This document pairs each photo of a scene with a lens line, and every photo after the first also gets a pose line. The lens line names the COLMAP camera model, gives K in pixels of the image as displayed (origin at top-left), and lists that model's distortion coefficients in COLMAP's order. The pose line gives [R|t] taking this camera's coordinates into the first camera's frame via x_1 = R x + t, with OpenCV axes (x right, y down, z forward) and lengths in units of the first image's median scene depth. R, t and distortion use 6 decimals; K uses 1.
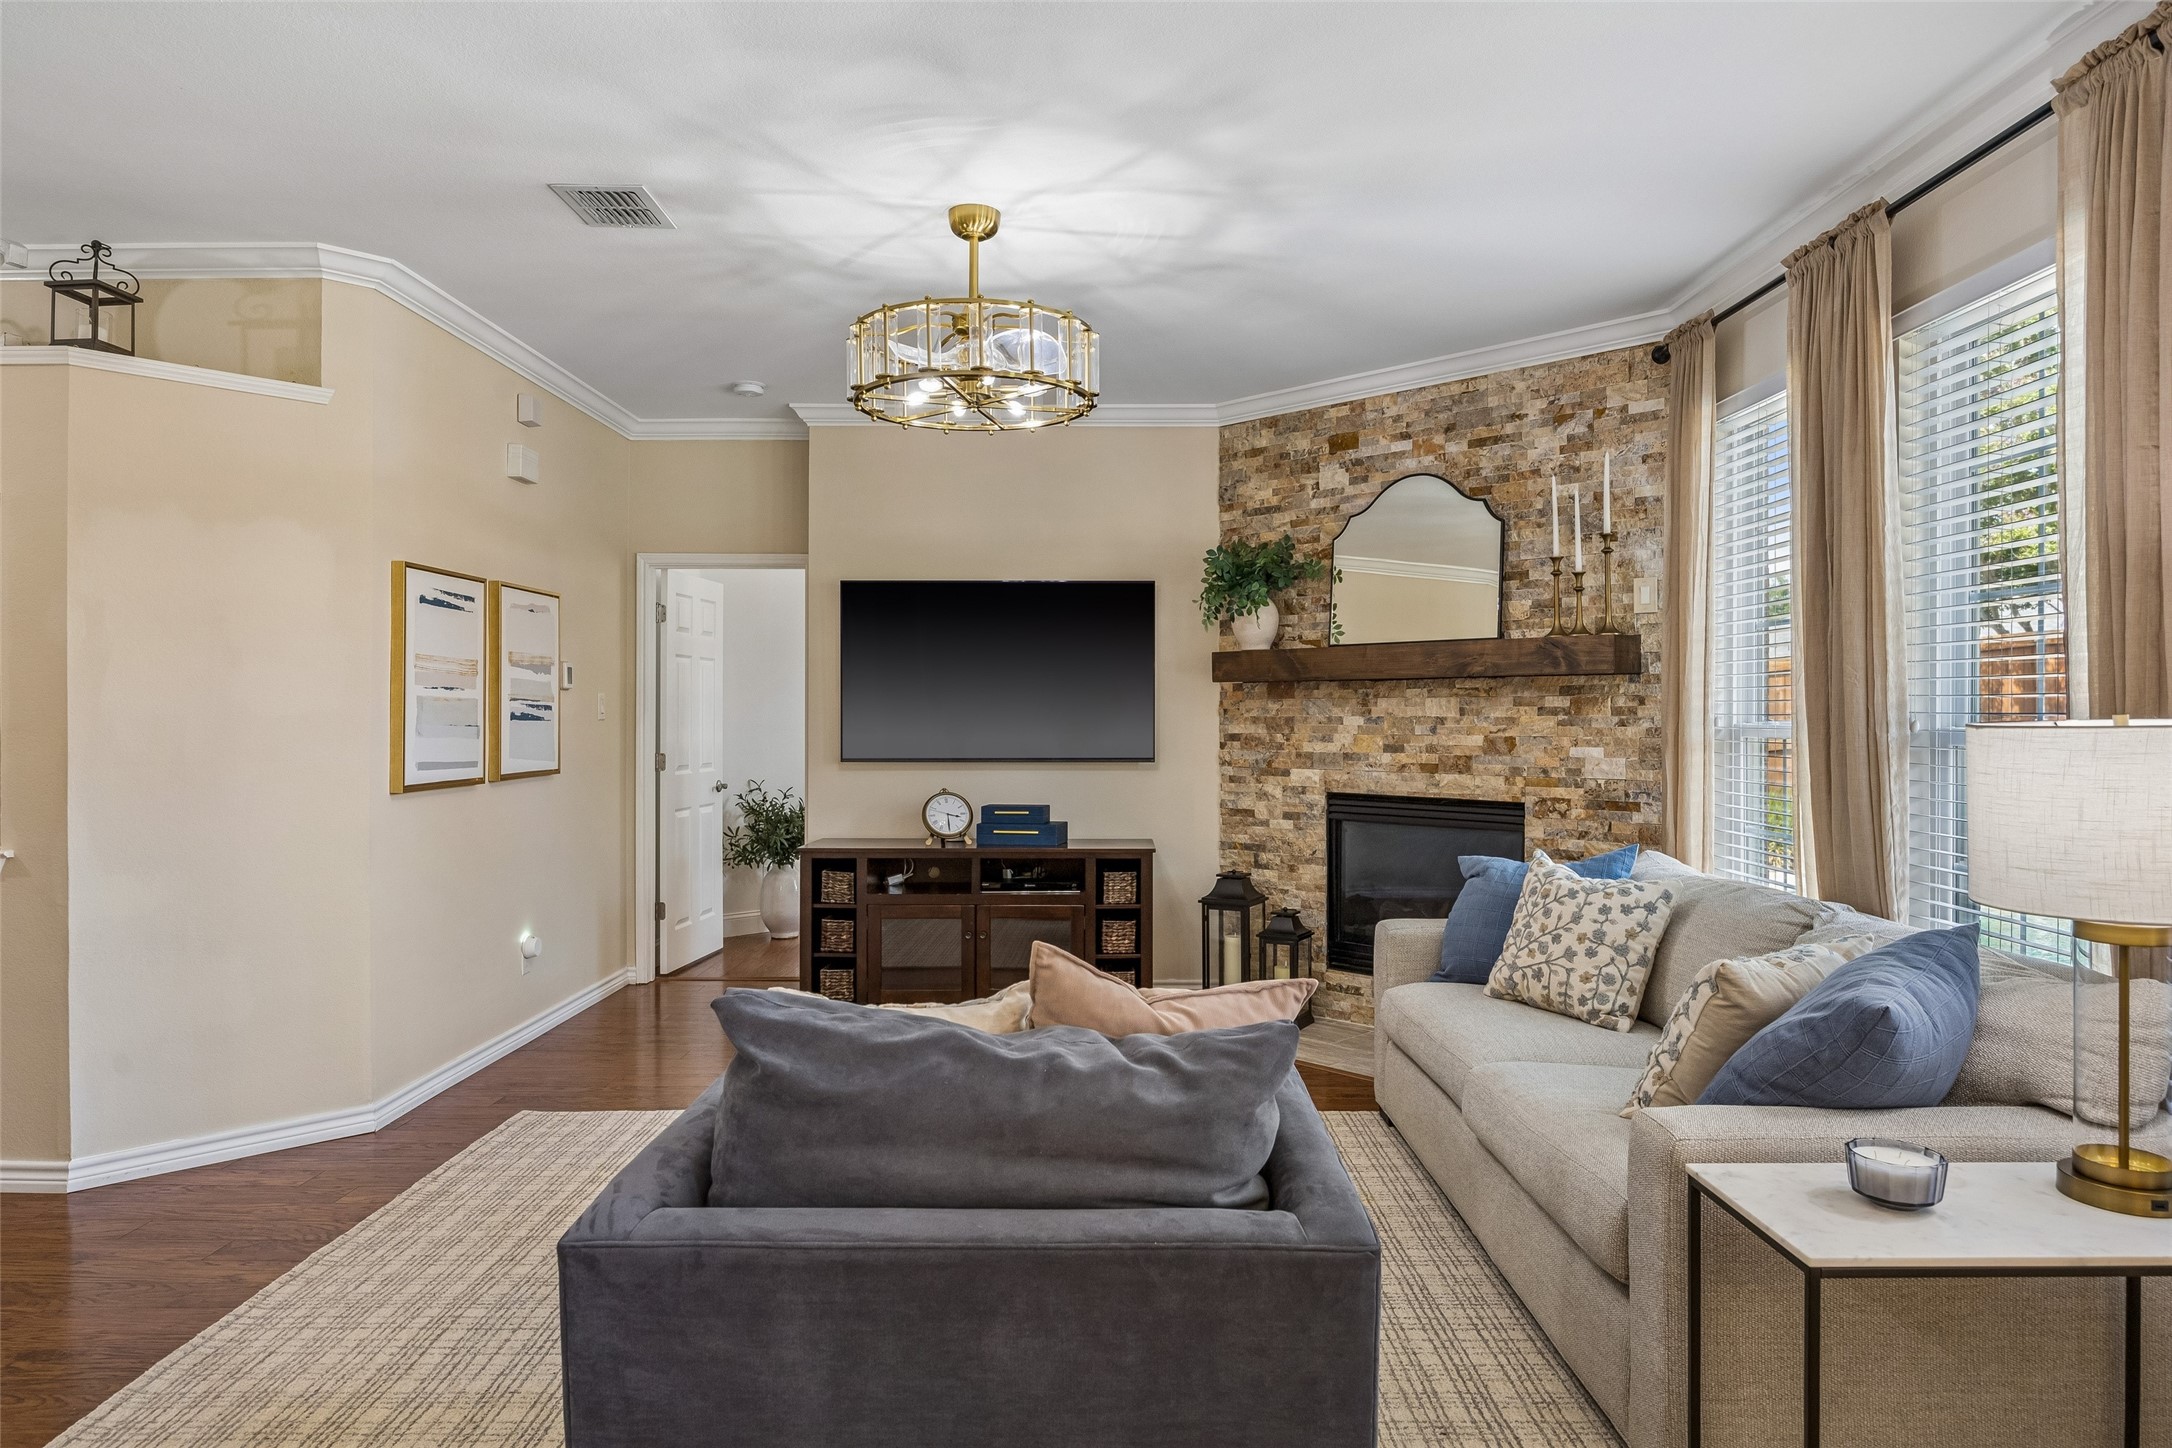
lens RADIAL K [[1315.7, 0, 1094.2], [0, 1315.7, 717.9], [0, 0, 1]] dist [-0.000143, 0.001128]
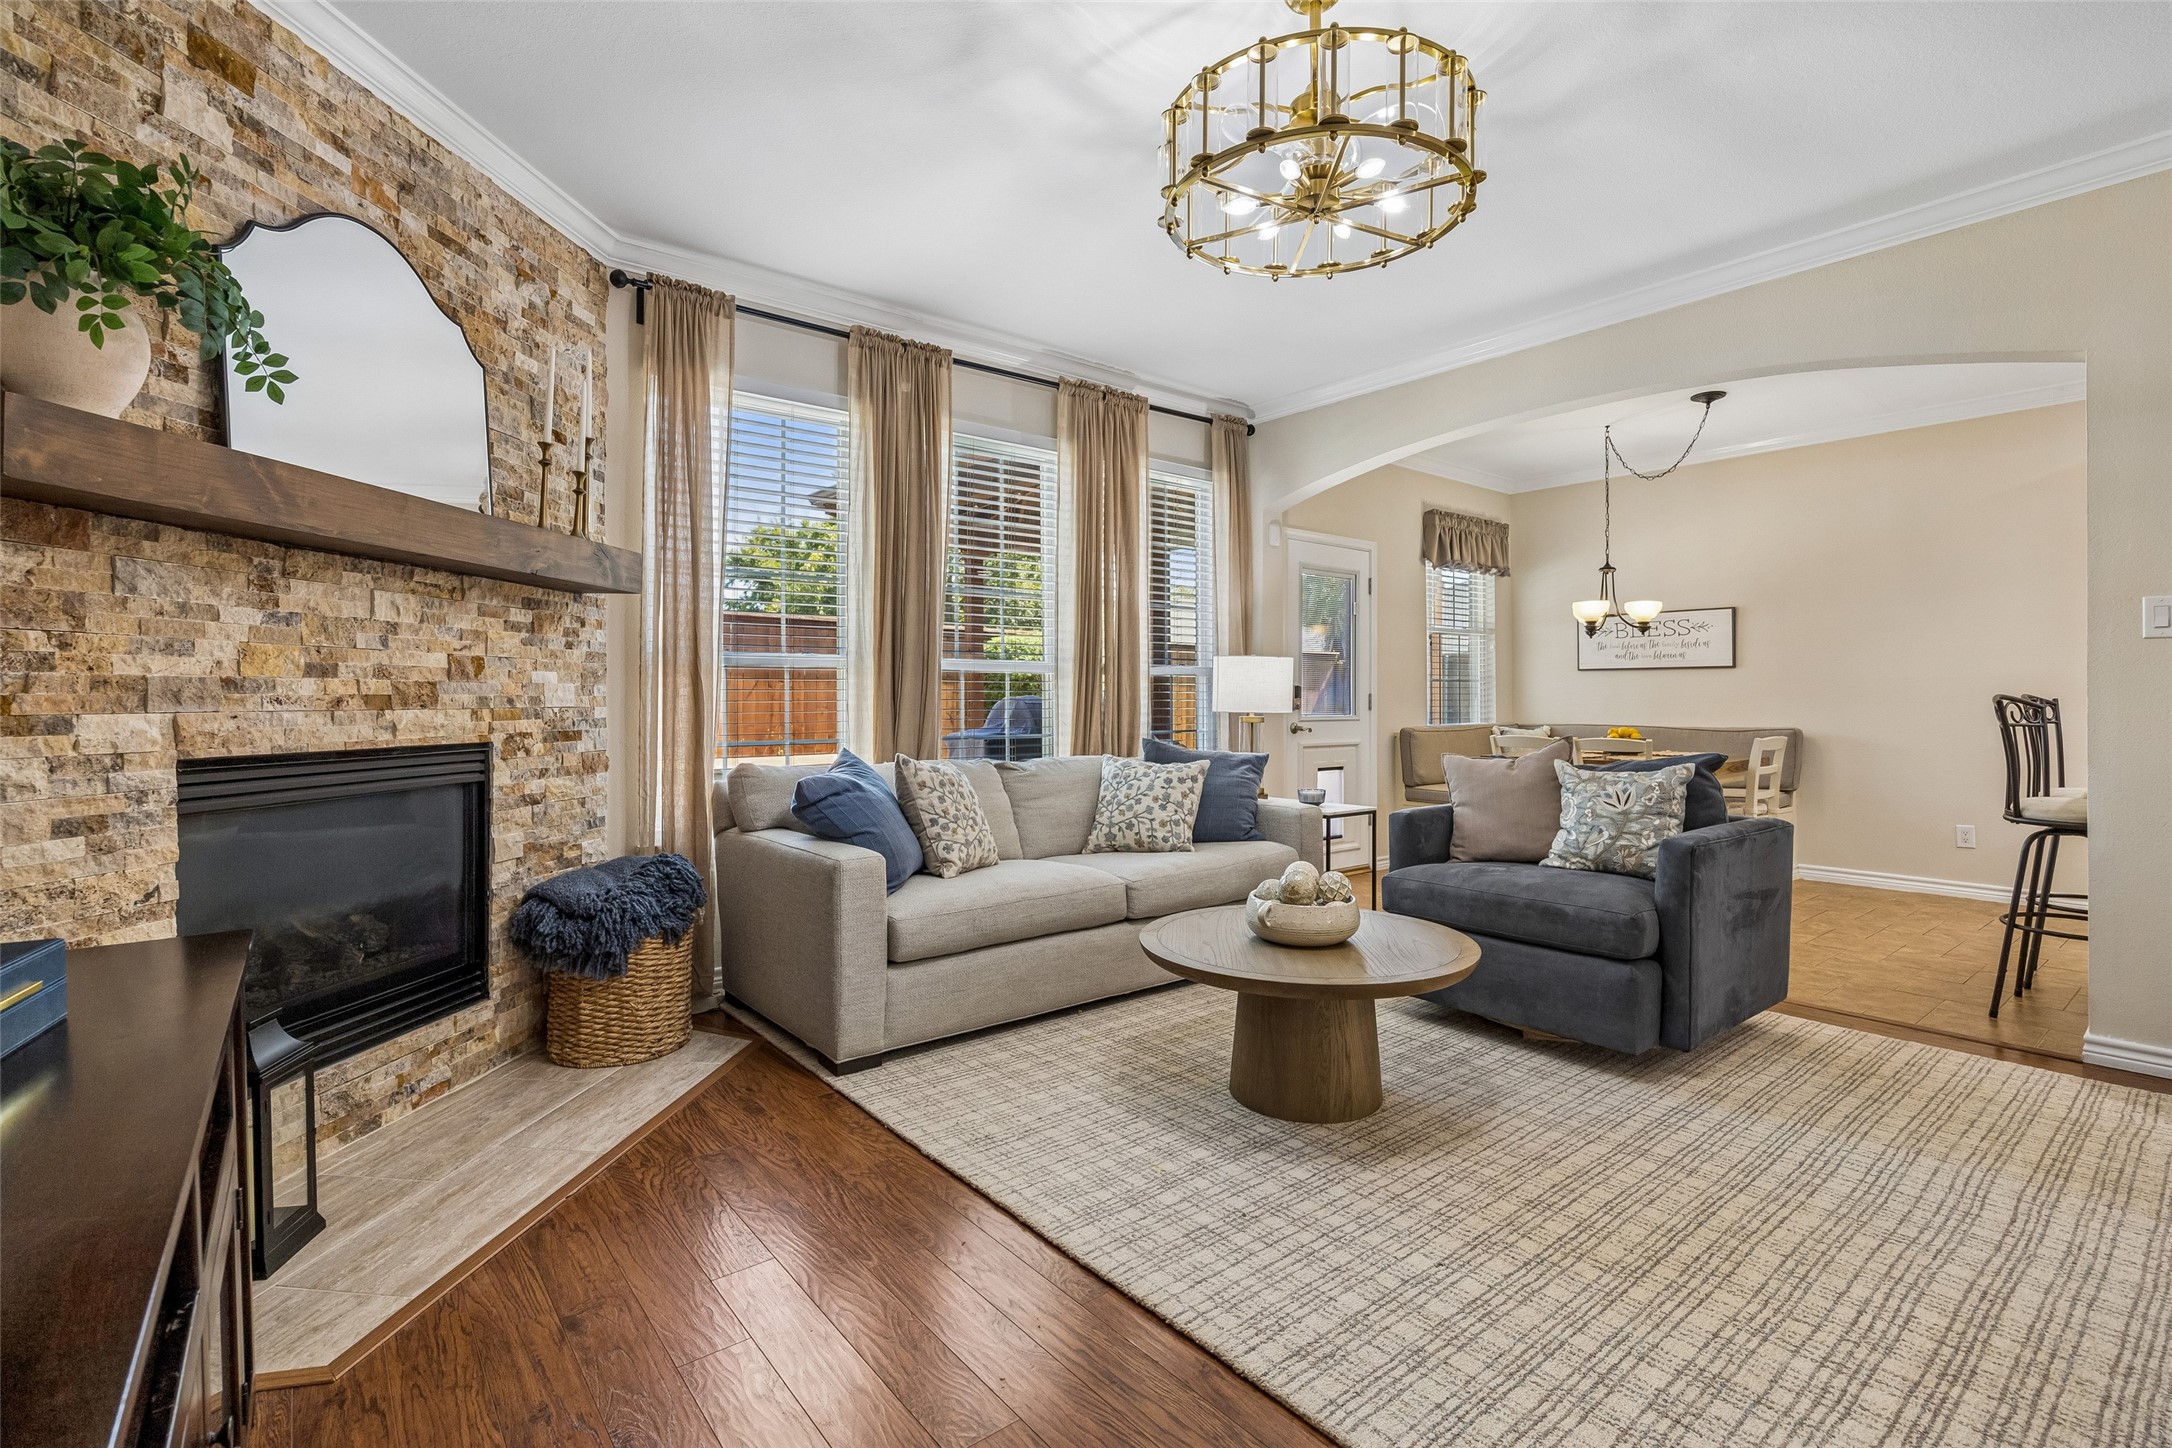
lens RADIAL K [[1003.7, 0, 1085.3], [0, 1003.7, 701.6], [0, 0, 1]] dist [-0.015093, 0.000360]
pose [[-0.624959, -0.000787, 0.780658, -0.352451], [0.003513, 0.999987, 0.003821, 0.039928], [-0.780650, 0.005130, -0.624947, 1.104677]]
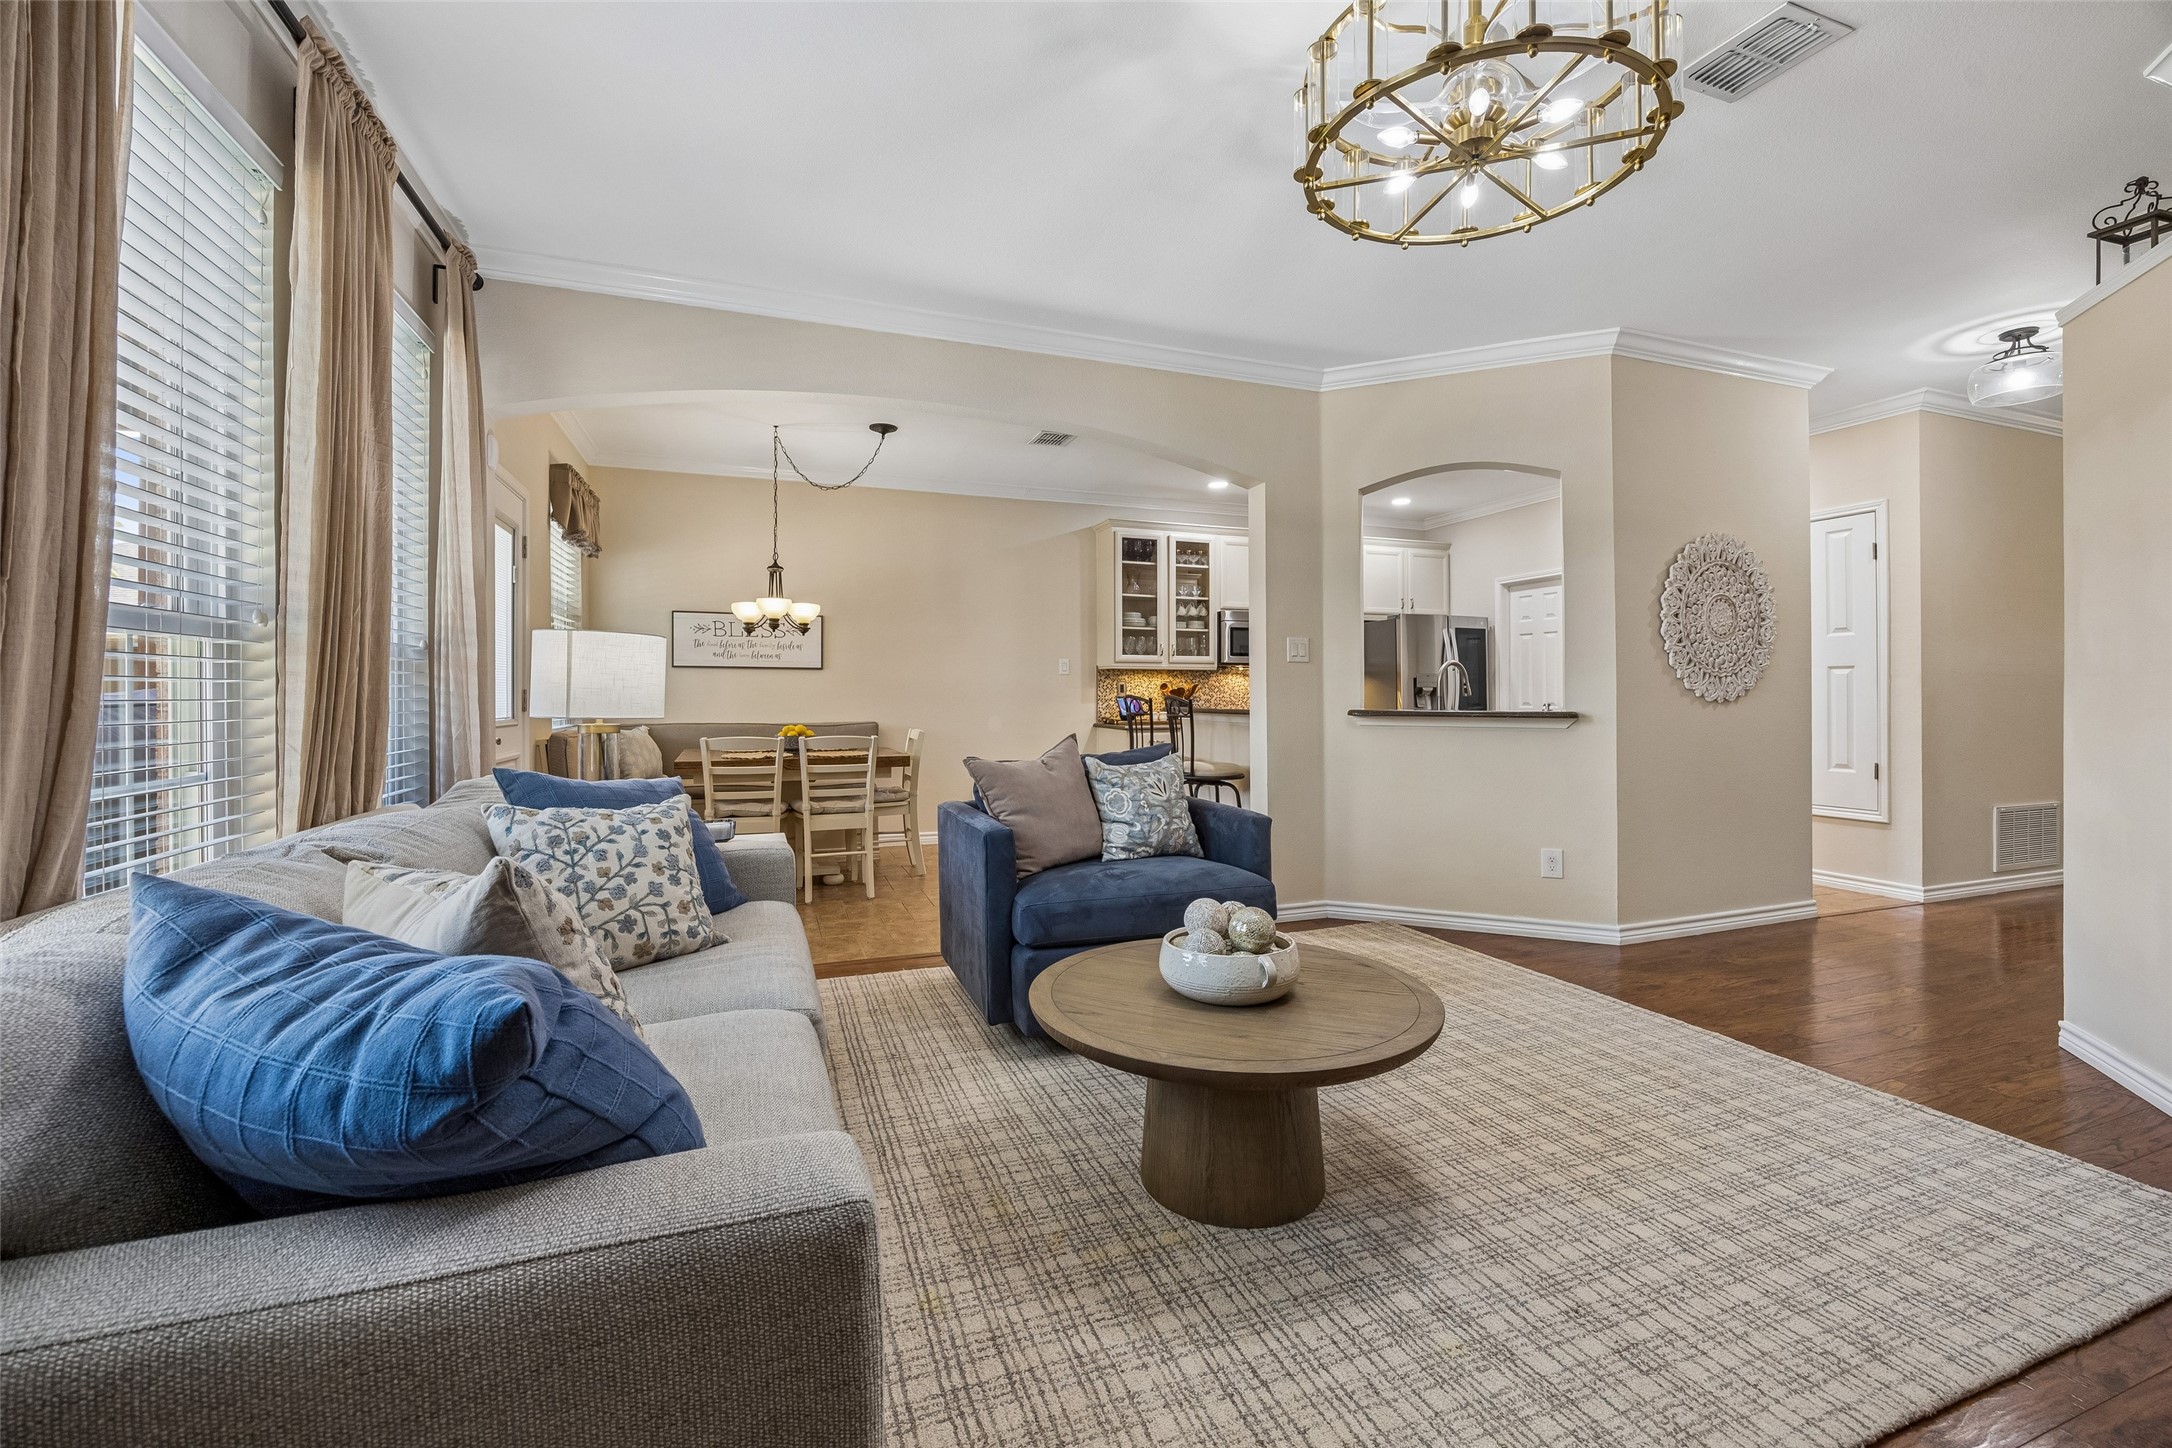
lens RADIAL K [[906.2, 0, 1106.6], [0, 906.2, 694.2], [0, 0, 1]] dist [-0.005678, 0.000396]
pose [[-0.932758, -0.001934, -0.360498, 0.203672], [-0.002179, 0.999998, 0.000274, 0.038521], [0.360497, 0.001041, -0.932760, 1.030088]]
